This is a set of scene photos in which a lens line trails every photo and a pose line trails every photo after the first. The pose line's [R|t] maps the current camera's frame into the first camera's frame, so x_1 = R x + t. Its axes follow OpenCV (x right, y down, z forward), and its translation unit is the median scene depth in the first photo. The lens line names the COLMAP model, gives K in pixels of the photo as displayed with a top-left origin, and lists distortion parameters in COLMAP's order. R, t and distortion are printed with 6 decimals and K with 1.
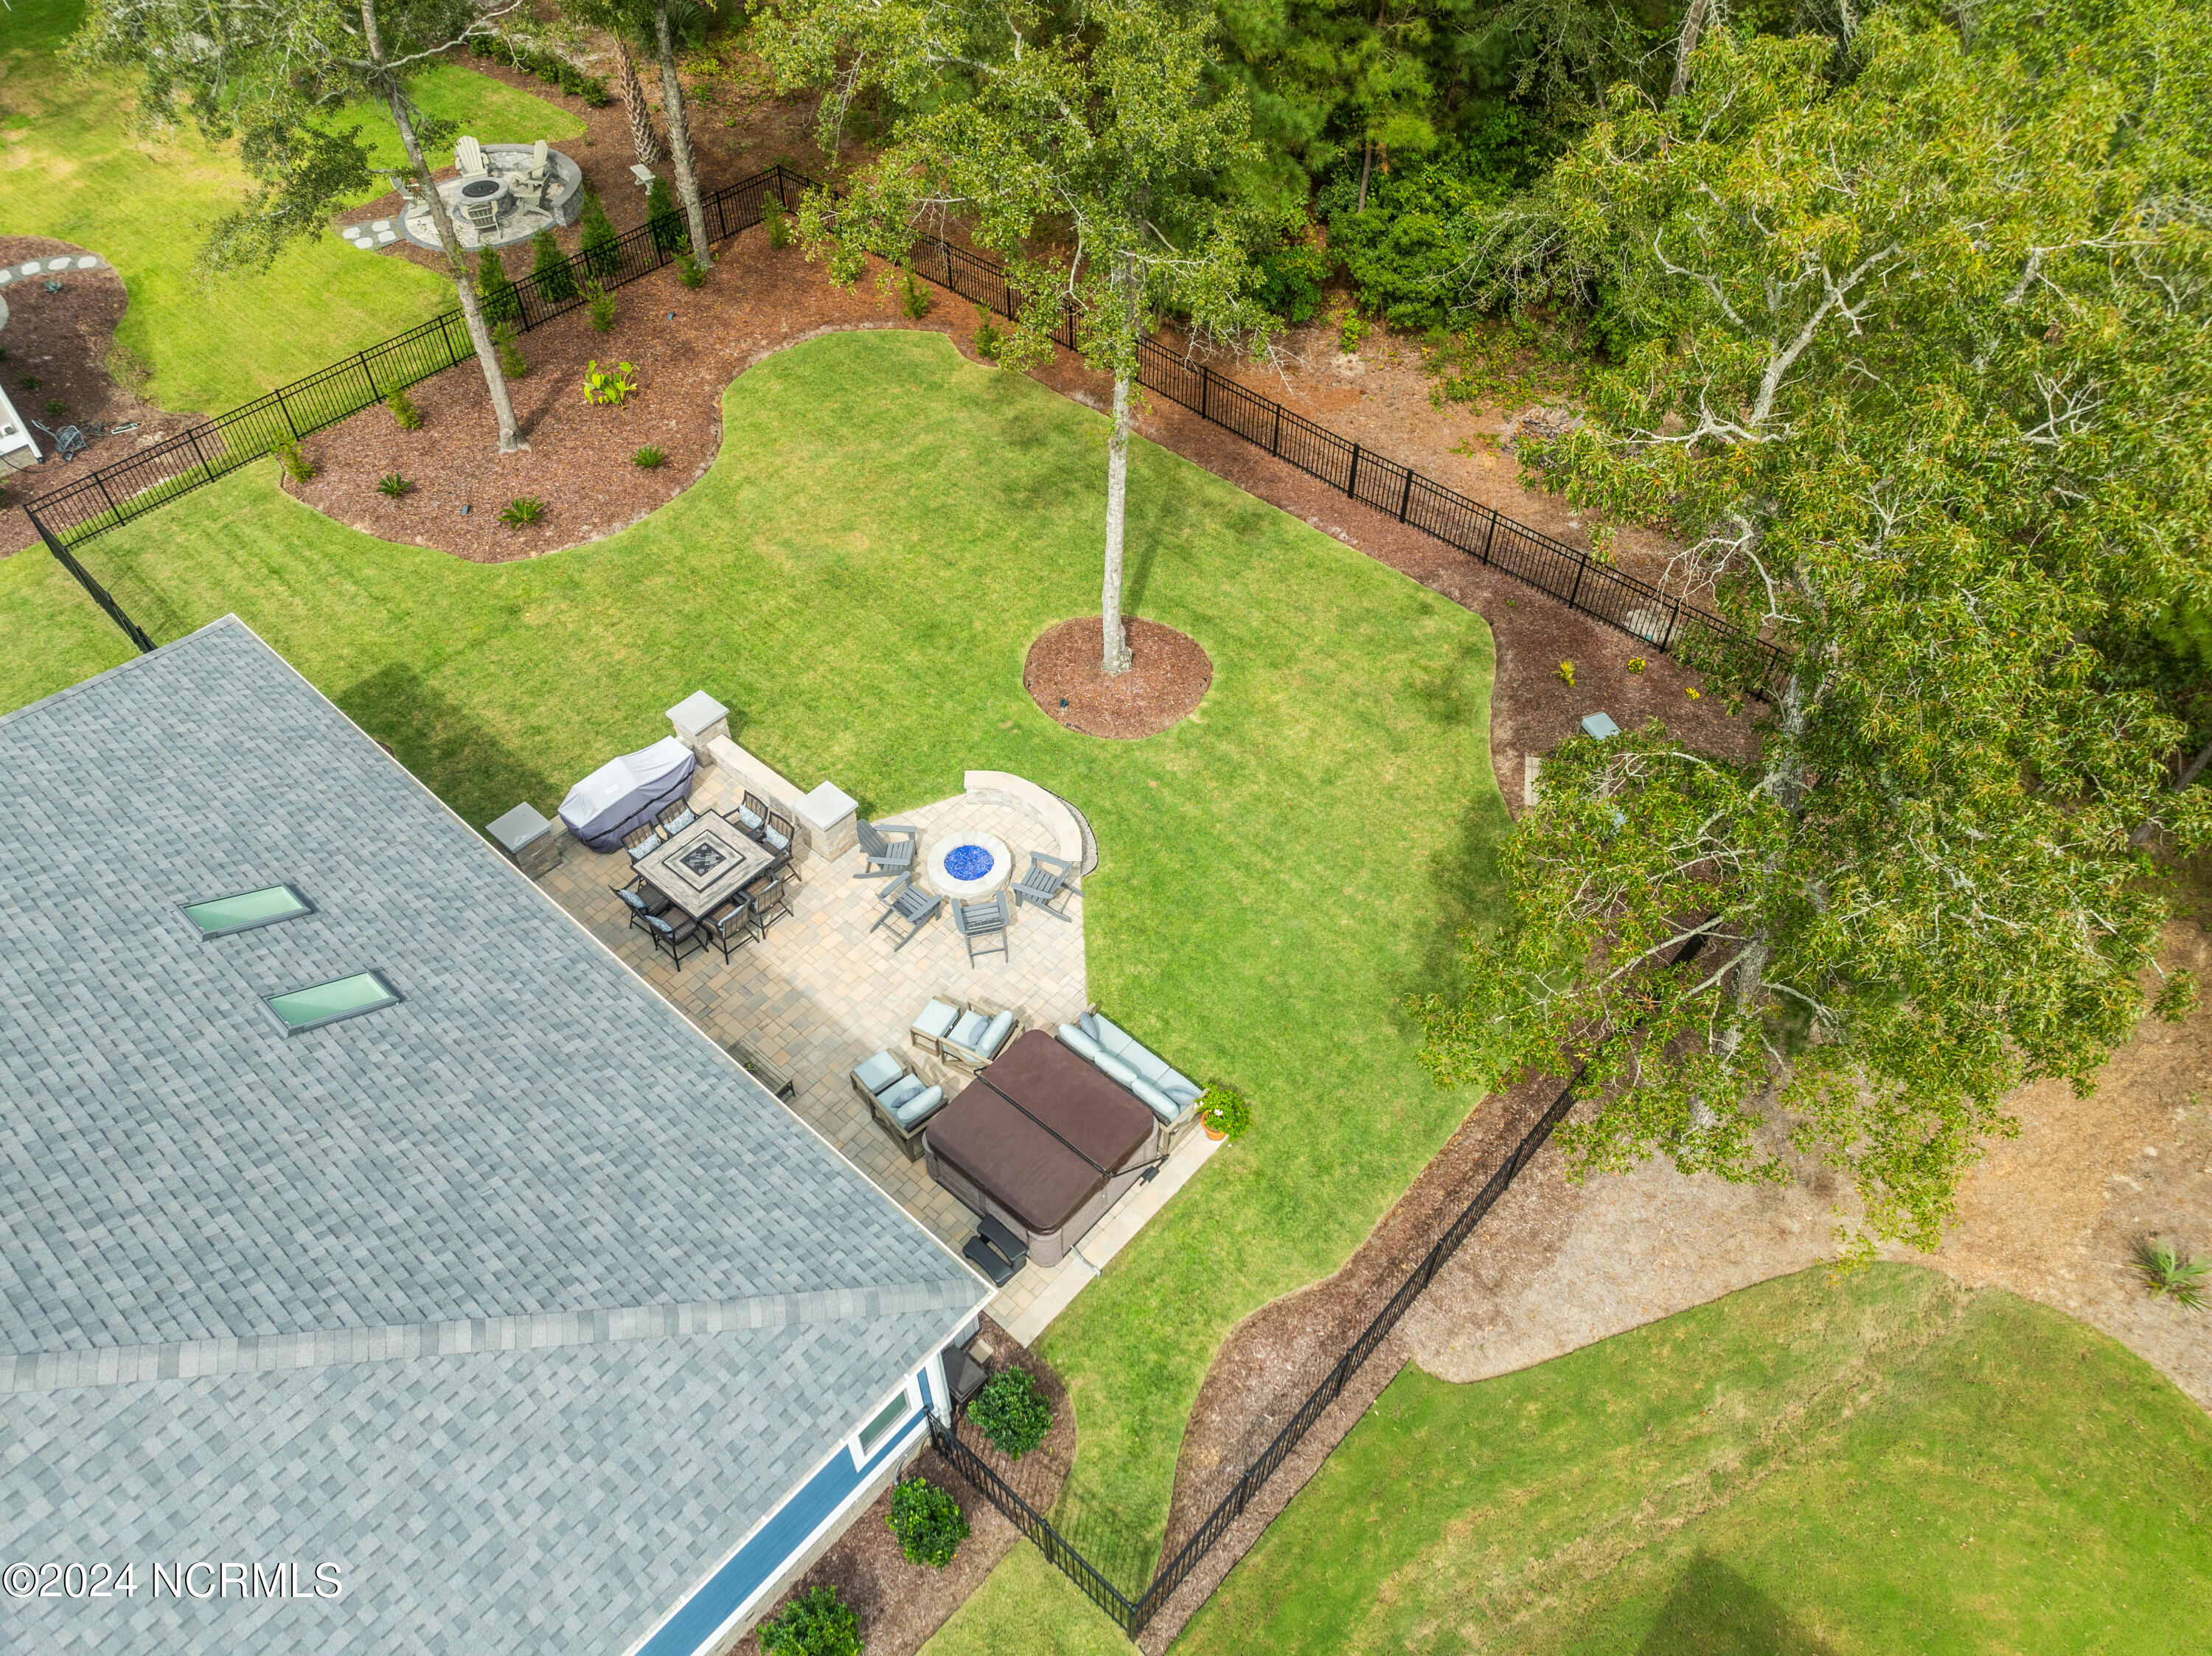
lens RADIAL K [[1563.7, 0, 1092.3], [0, 1563.7, 790.0], [0, 0, 1]] dist [-0.009226, -0.055260]
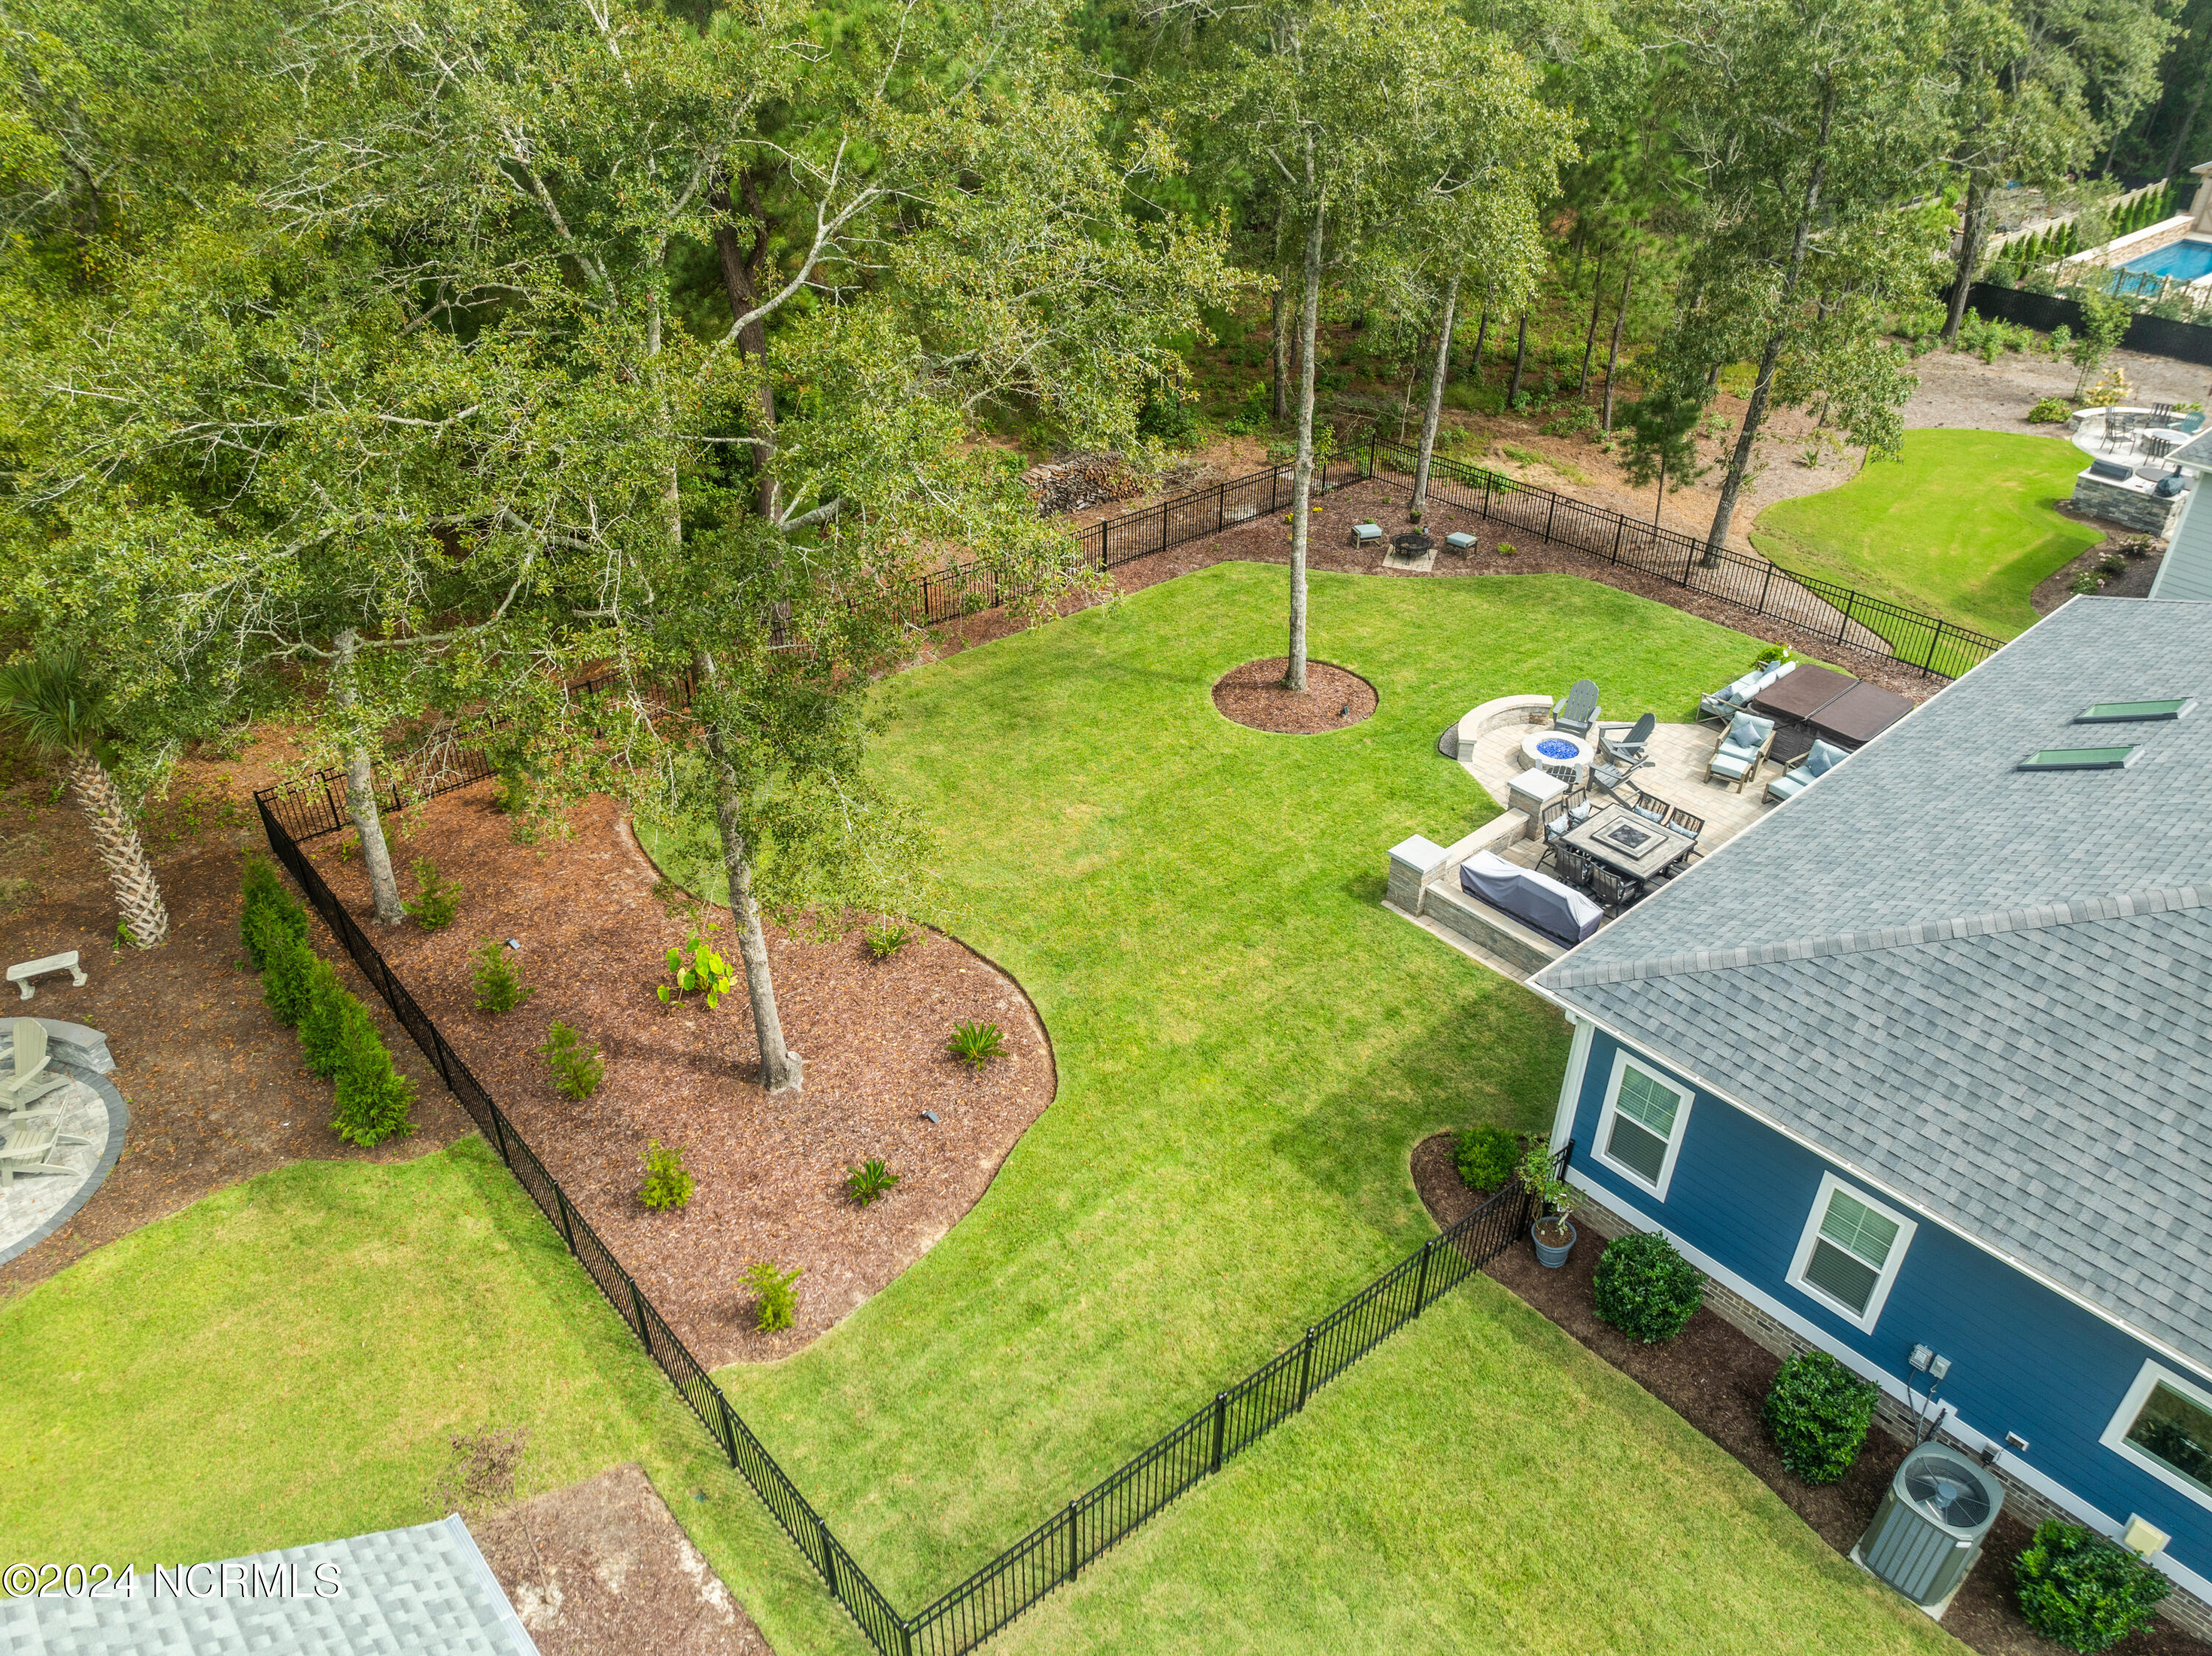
lens RADIAL K [[1562.7, 0, 1105.4], [0, 1562.7, 780.8], [0, 0, 1]] dist [-0.034102, -0.004291]
pose [[0.122948, -0.528816, 0.839784, -0.913882], [0.714577, 0.634382, 0.294856, -0.432470], [-0.688669, 0.563838, 0.455875, 0.560138]]
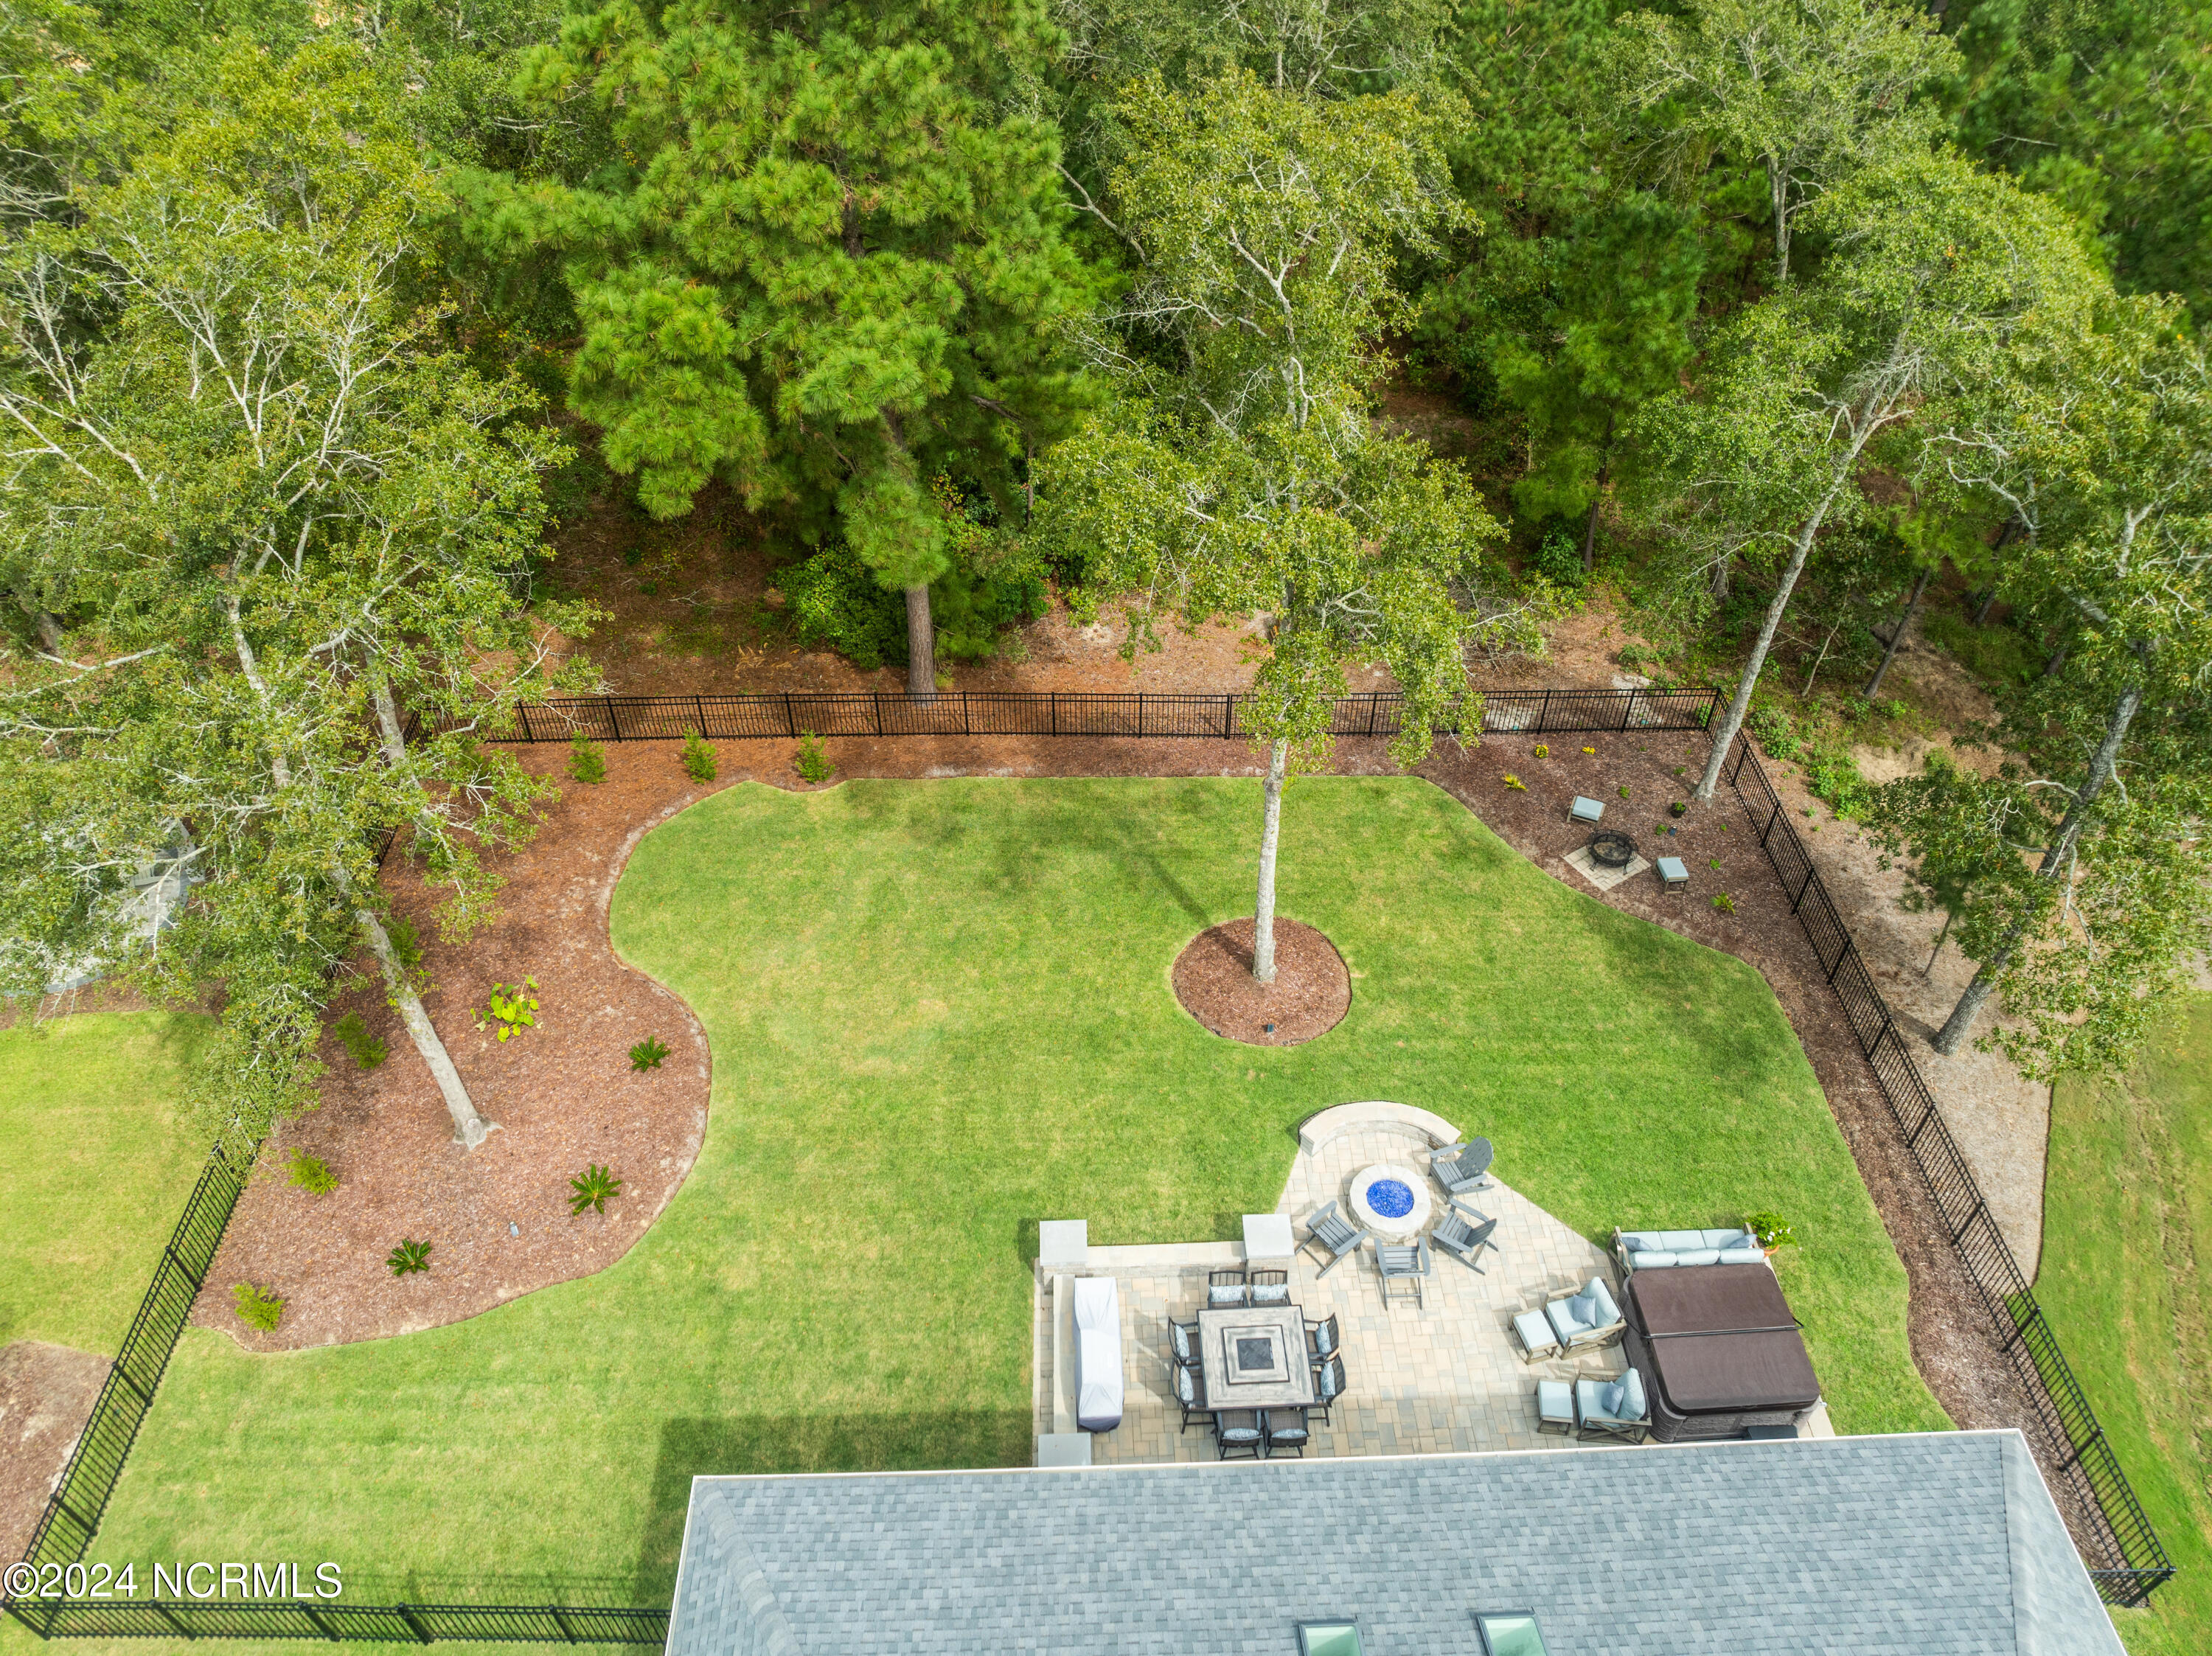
lens RADIAL K [[1563.7, 0, 1092.3], [0, 1563.7, 790.0], [0, 0, 1]] dist [-0.009226, -0.055260]
pose [[0.728537, -0.459103, 0.508388, -0.501008], [0.504916, 0.861454, 0.054381, -0.275310], [-0.462920, 0.217074, 0.859409, 0.111257]]
